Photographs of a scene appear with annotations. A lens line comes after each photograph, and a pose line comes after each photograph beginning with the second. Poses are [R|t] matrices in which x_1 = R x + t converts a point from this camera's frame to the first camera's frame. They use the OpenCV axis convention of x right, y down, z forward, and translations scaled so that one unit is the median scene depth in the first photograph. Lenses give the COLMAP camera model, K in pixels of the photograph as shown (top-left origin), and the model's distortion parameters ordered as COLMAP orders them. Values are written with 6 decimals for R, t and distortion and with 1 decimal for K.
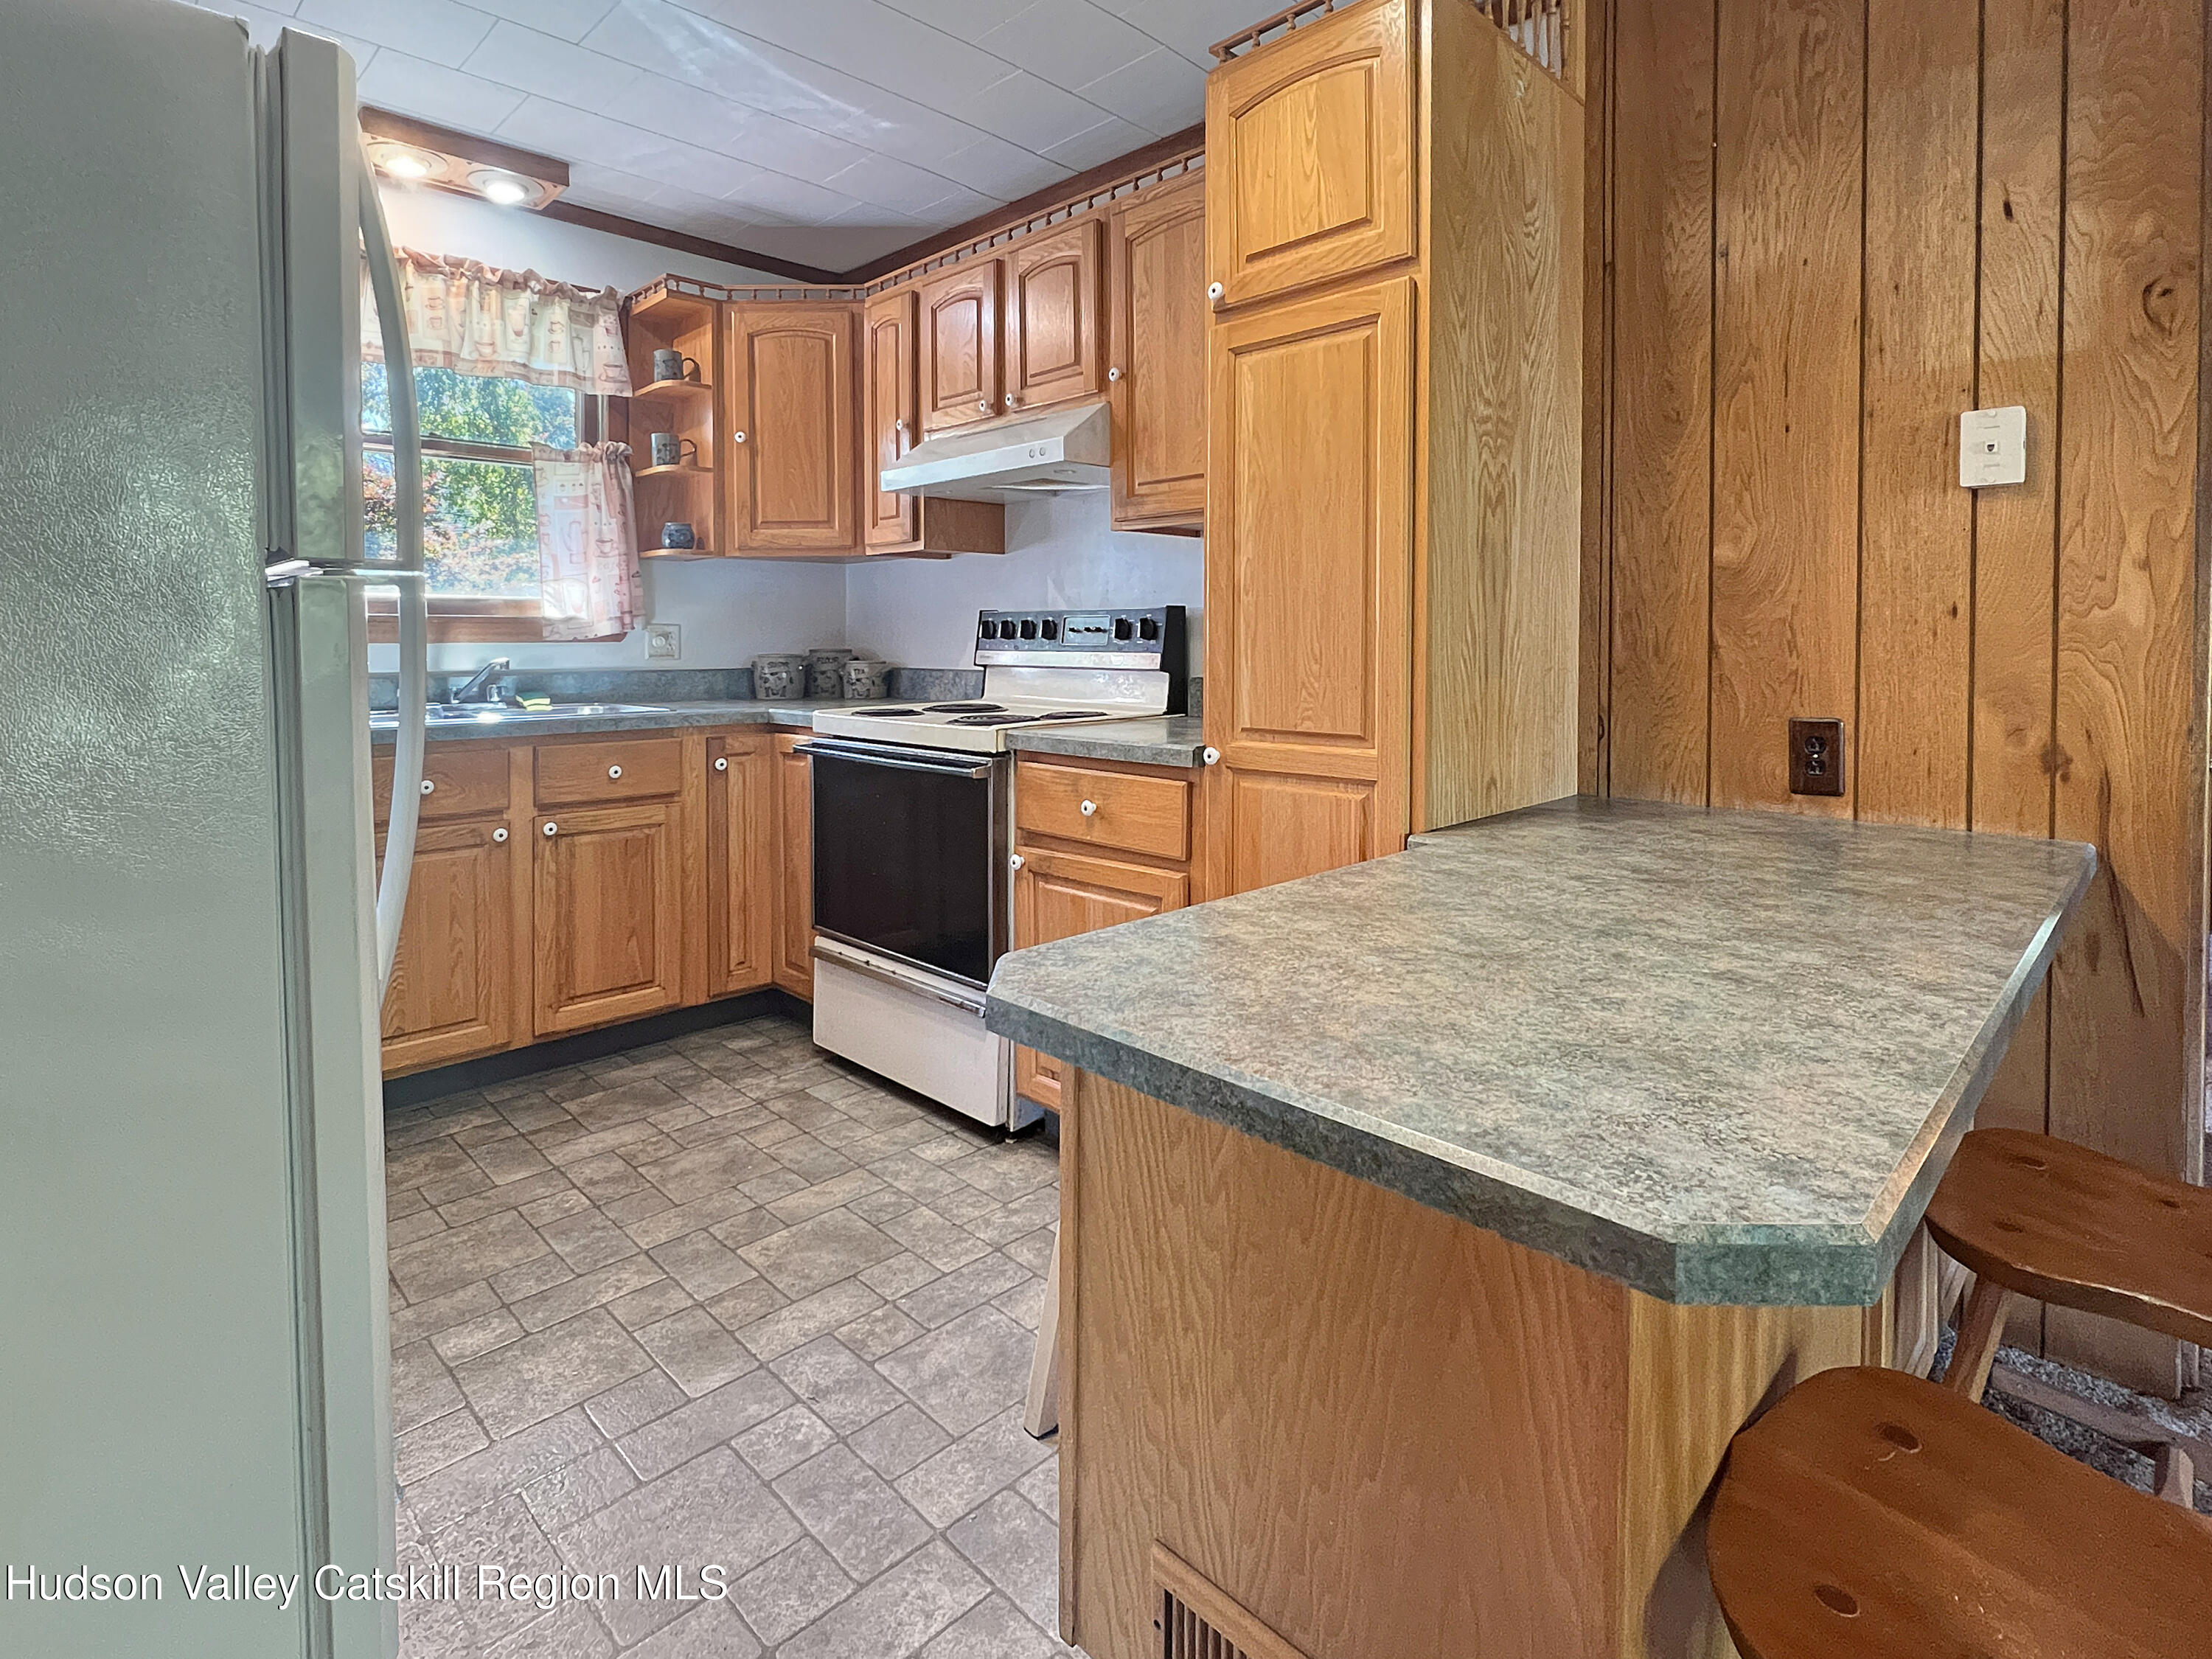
lens RADIAL K [[1109.1, 0, 1123.6], [0, 1109.1, 823.1], [0, 0, 1]] dist [-0.007093, 0.001046]
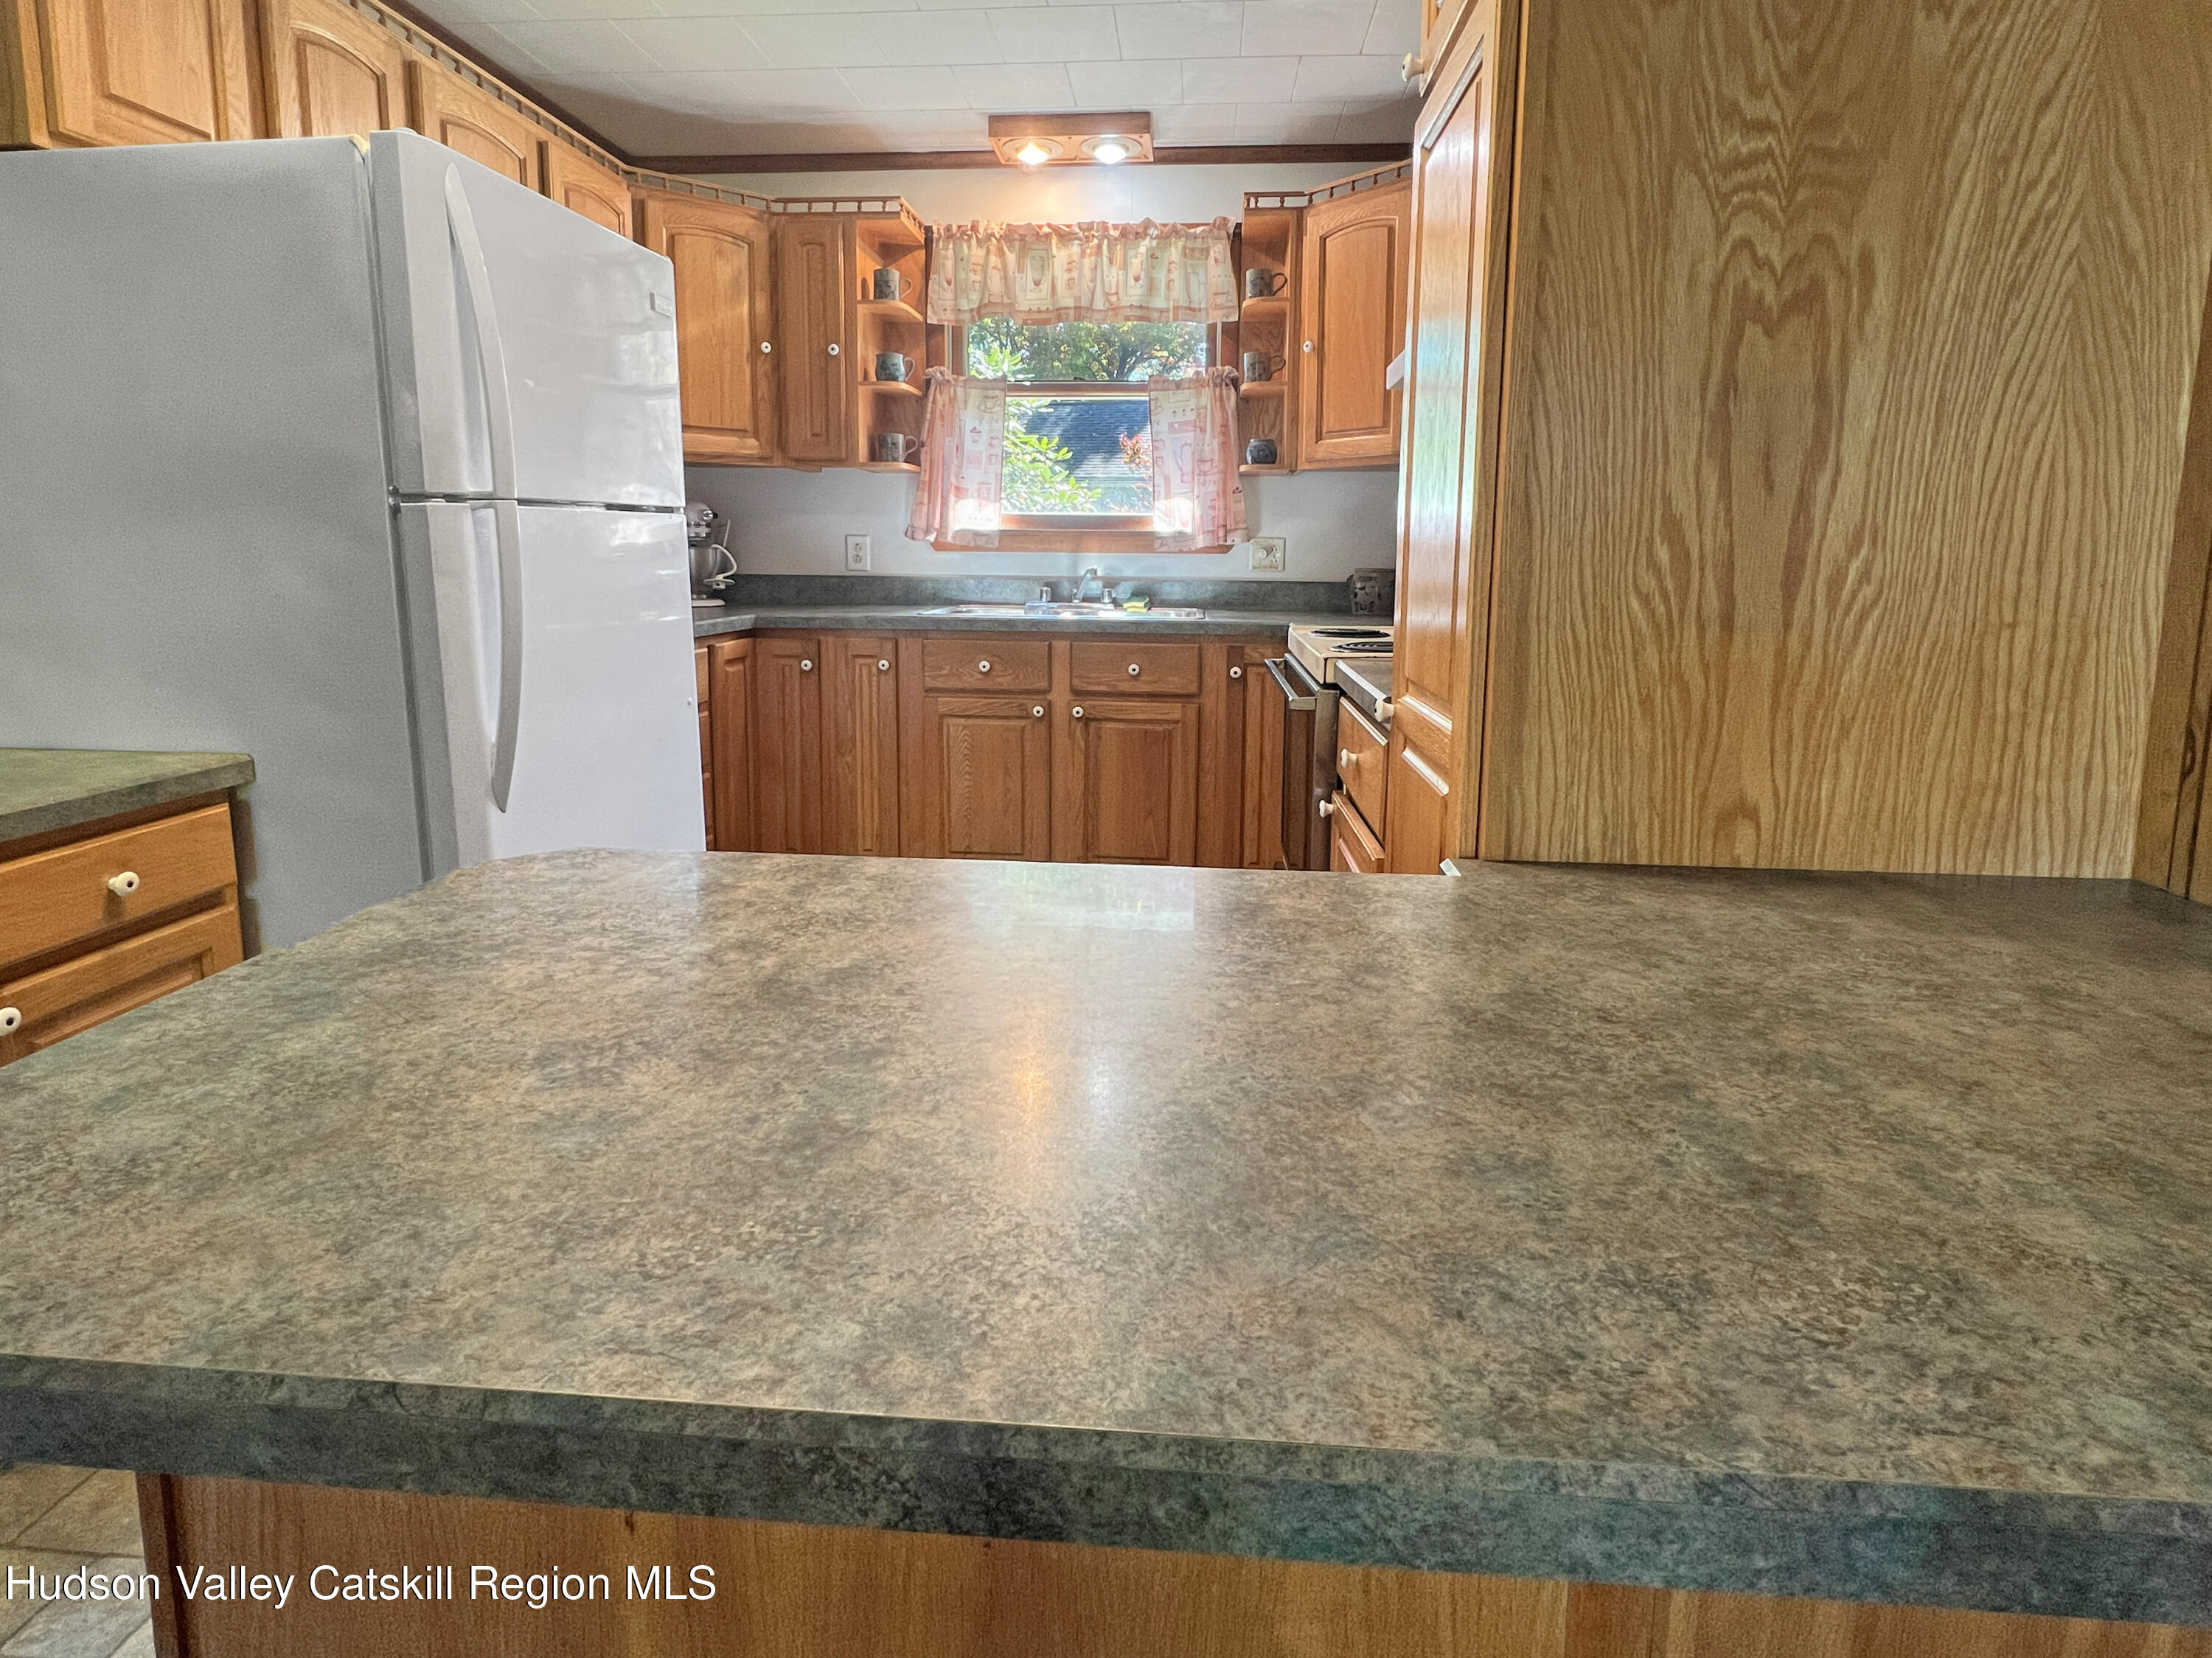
lens RADIAL K [[1109.0, 0, 1091.9], [0, 1109.0, 837.2], [0, 0, 1]] dist [-0.007093, 0.001046]
pose [[0.642111, 0.196292, -0.741055, 0.377633], [-0.135175, 0.980508, 0.142591, -0.032256], [0.754600, 0.008613, 0.656129, 0.212618]]
